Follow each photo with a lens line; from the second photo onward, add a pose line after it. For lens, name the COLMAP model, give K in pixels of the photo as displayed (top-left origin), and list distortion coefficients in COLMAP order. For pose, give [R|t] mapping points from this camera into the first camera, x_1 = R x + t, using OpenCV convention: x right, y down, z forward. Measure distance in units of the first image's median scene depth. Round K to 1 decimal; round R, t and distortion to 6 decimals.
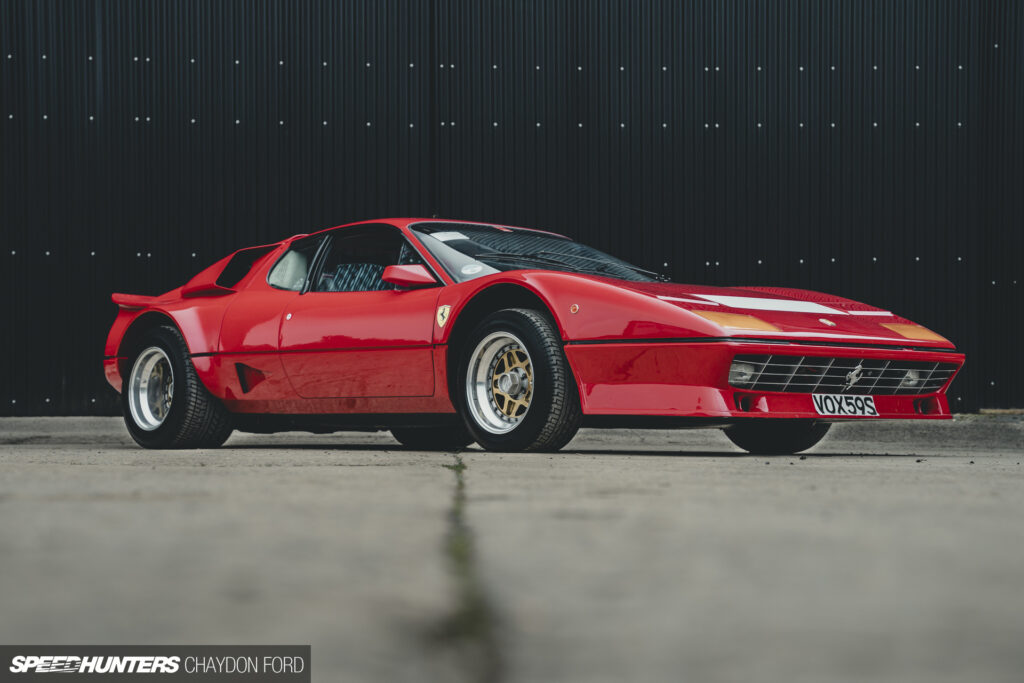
lens RADIAL K [[1925.0, 0, 512.0], [0, 1925.0, 341.5], [0, 0, 1]] dist [0.205310, 0.034907]
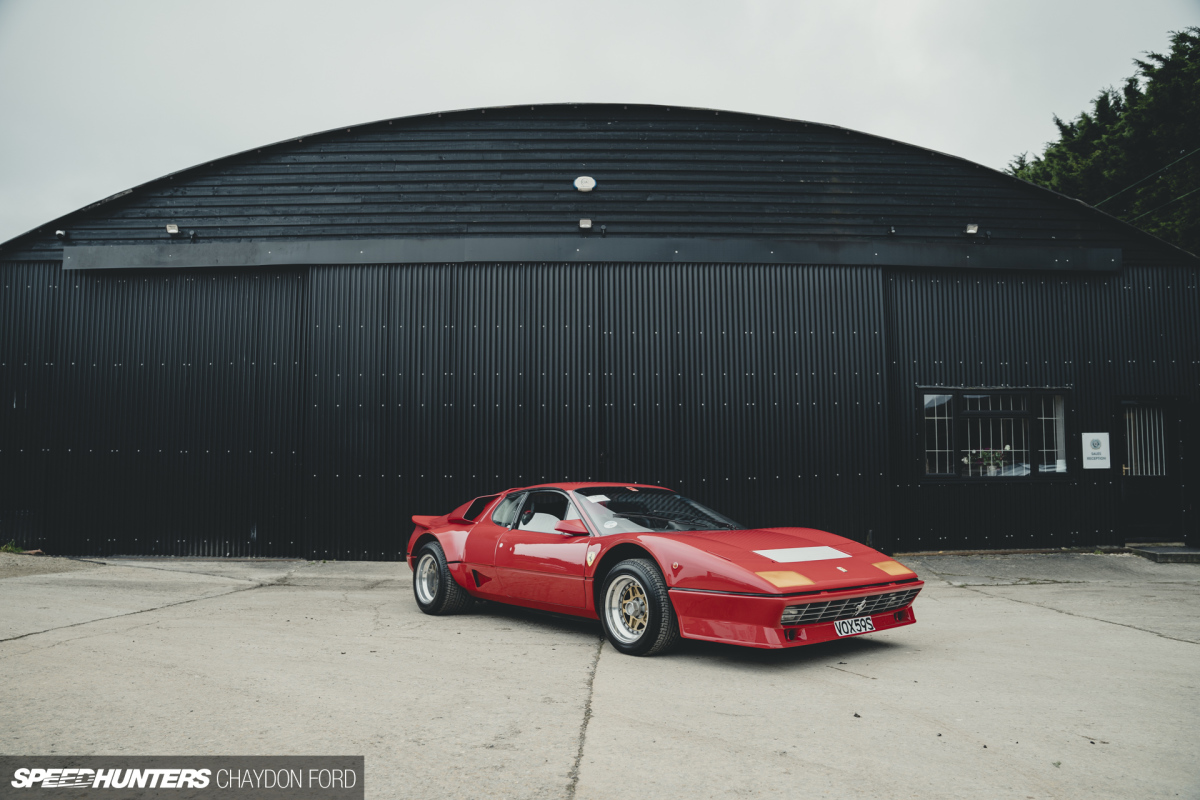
lens RADIAL K [[835.9, 0, 600.2], [0, 835.9, 414.2], [0, 0, 1]] dist [-0.138723, 0.001775]
pose [[0.998103, -0.007564, -0.061102, 0.013928], [0.003672, 0.997972, -0.063550, -0.089113], [0.061458, 0.063205, 0.996106, 0.332959]]
